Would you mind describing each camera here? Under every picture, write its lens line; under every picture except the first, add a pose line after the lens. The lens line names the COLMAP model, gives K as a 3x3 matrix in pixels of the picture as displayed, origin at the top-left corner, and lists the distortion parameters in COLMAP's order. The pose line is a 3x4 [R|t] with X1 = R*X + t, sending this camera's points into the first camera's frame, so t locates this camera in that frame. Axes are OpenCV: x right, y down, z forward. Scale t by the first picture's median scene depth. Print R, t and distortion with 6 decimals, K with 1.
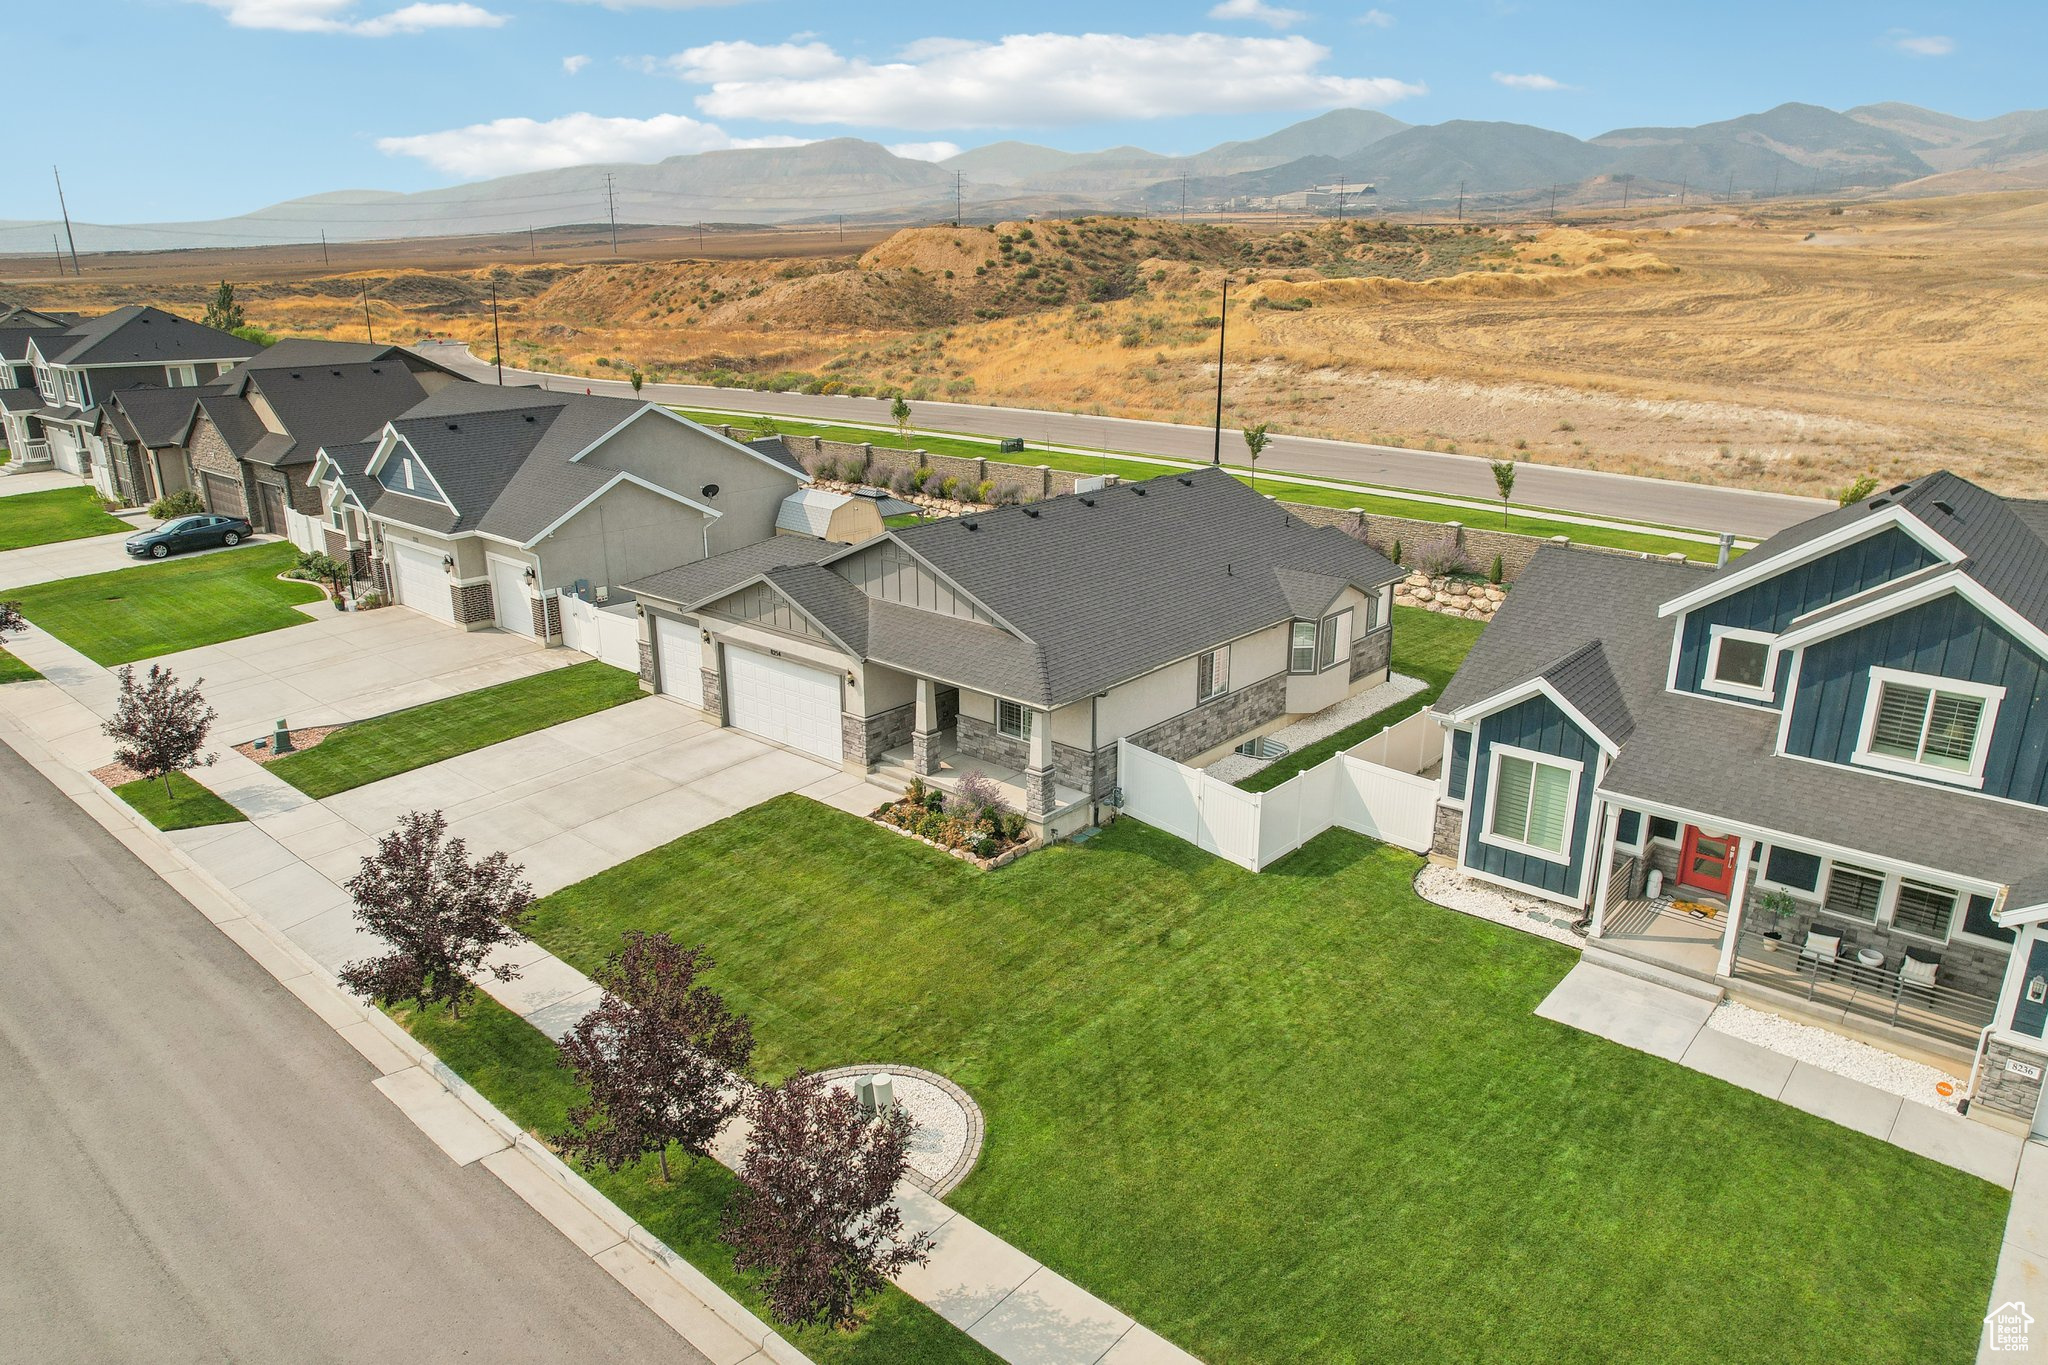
lens RADIAL K [[1344.1, 0, 1024.0], [0, 1344.1, 682.5], [0, 0, 1]] dist [-0.082150, 0.071936]
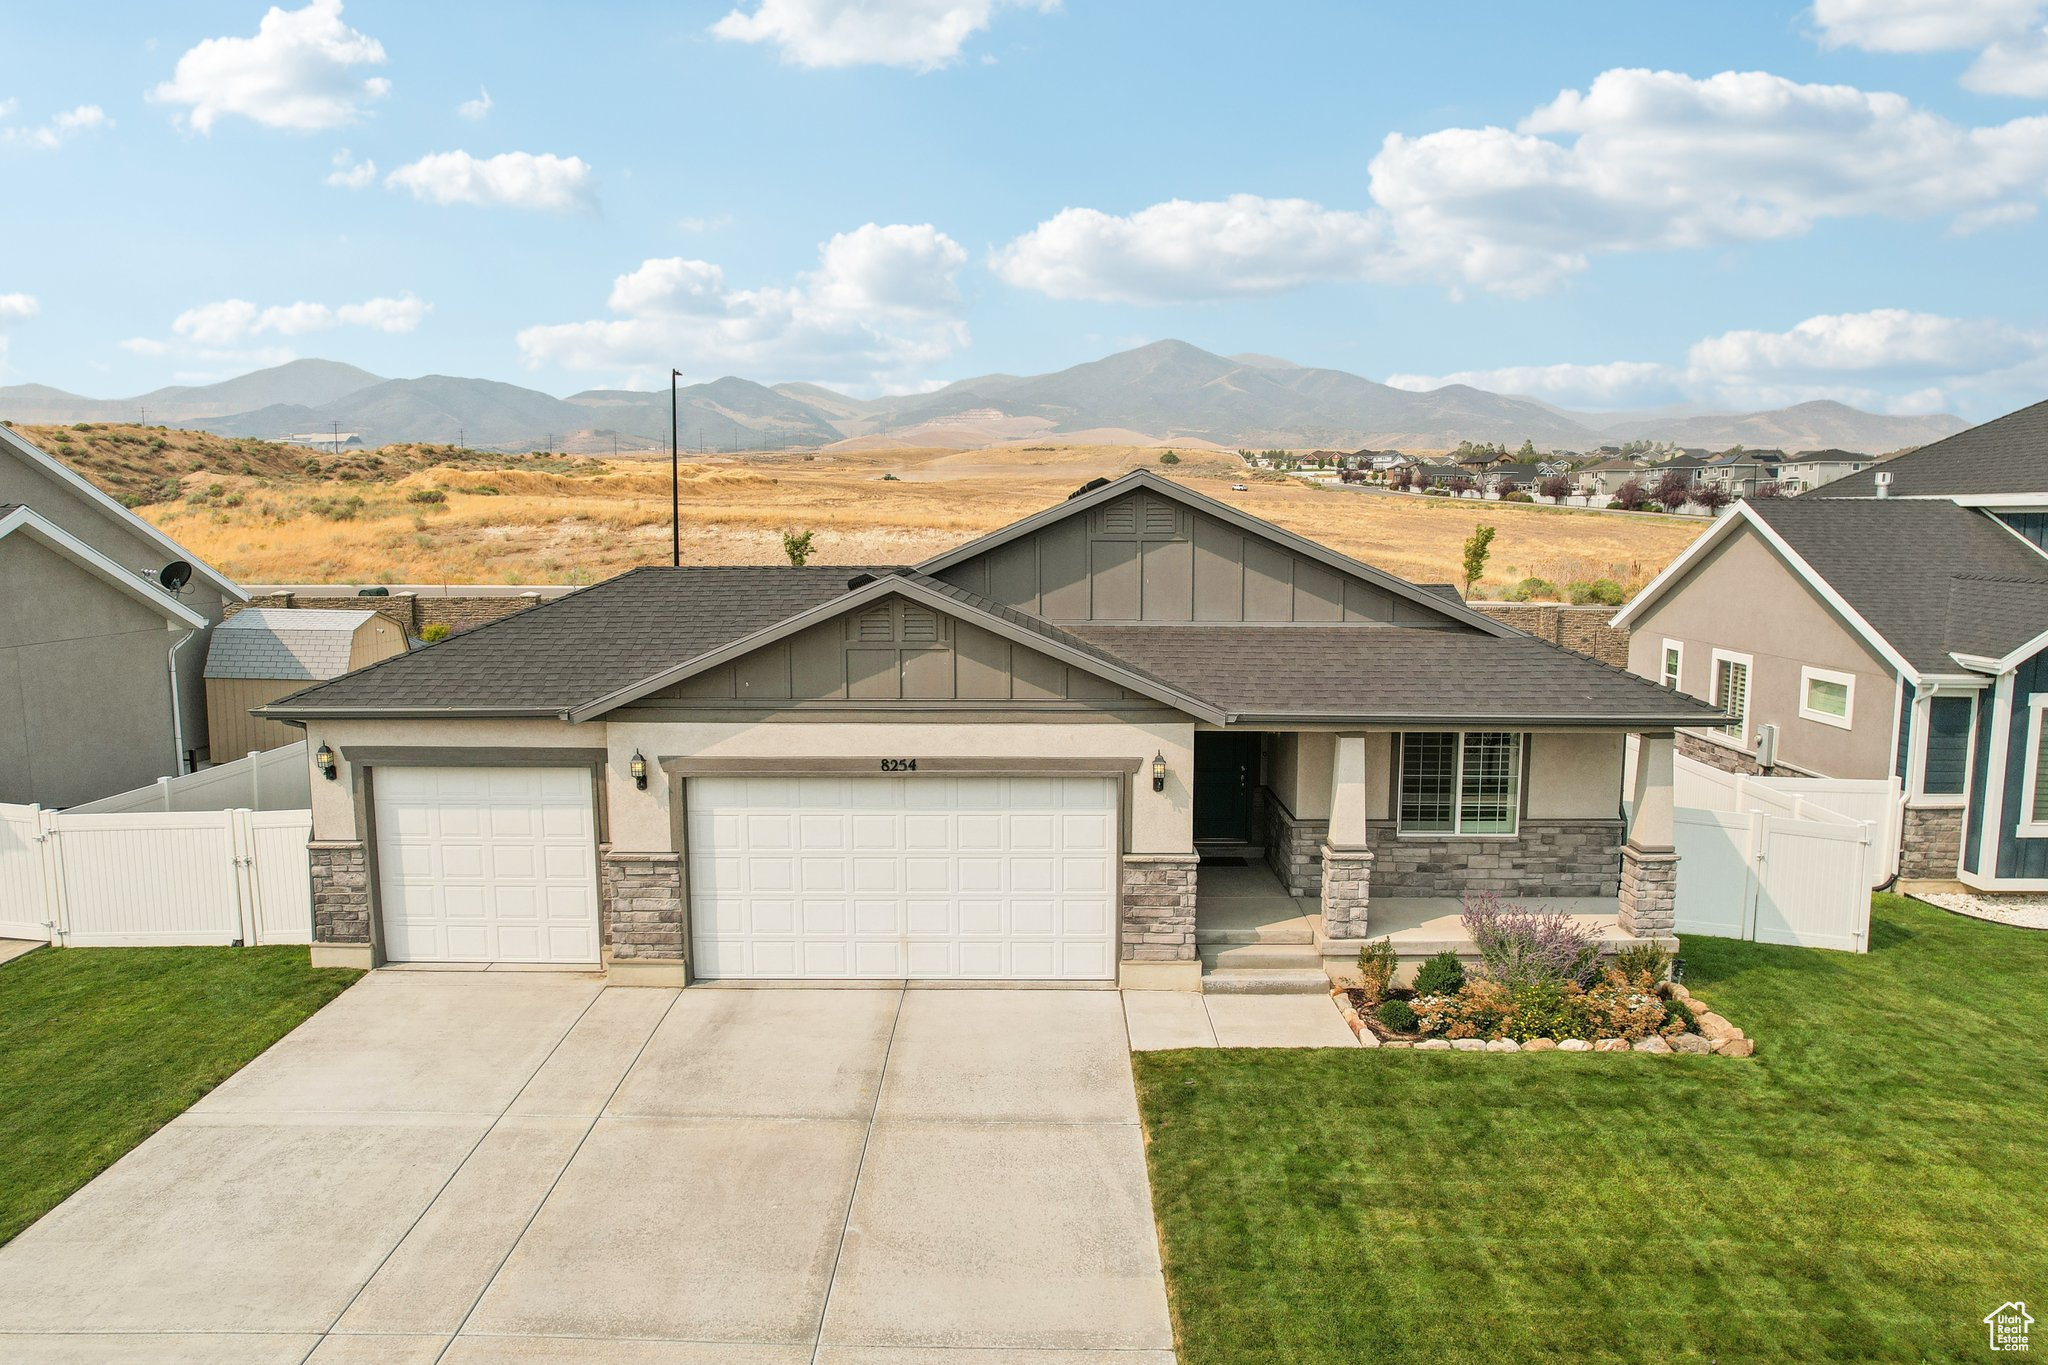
lens RADIAL K [[1339.2, 0, 1024.0], [0, 1339.2, 682.5], [0, 0, 1]] dist [-0.076795, 0.072077]
pose [[0.758091, -0.080170, 0.647202, -0.378376], [0.194888, 0.974915, -0.107514, 0.005493], [-0.622348, 0.207637, 0.754698, 0.558106]]
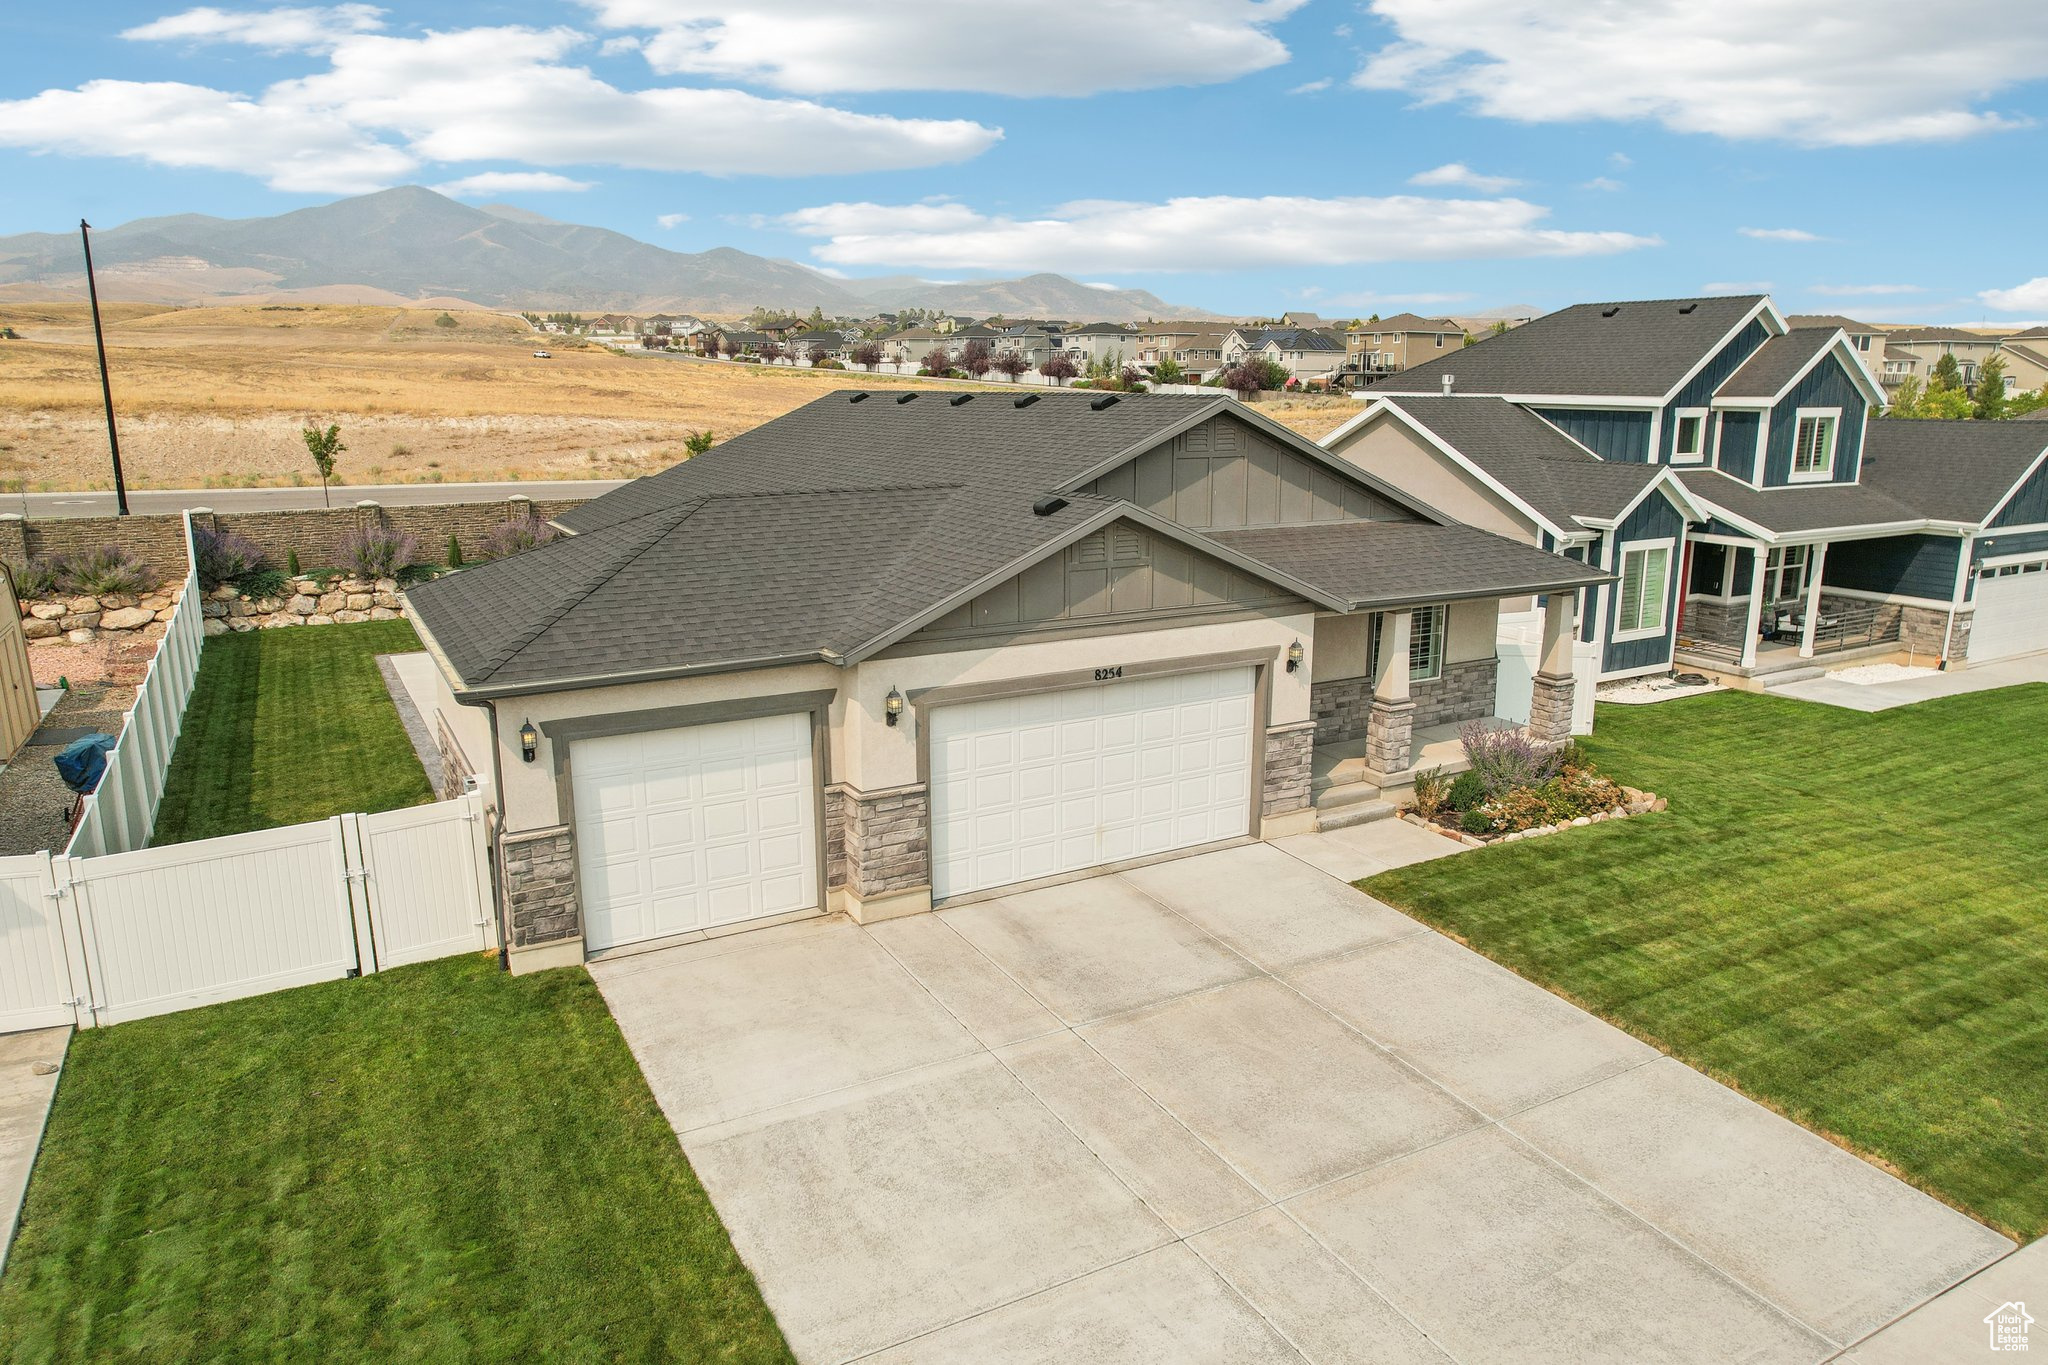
lens RADIAL K [[1339.2, 0, 1024.0], [0, 1339.2, 682.5], [0, 0, 1]] dist [-0.076795, 0.072077]
pose [[0.331266, -0.207976, 0.920331, -0.554570], [0.282359, 0.952556, 0.113626, -0.071586], [-0.900298, 0.222224, 0.374273, 0.740020]]
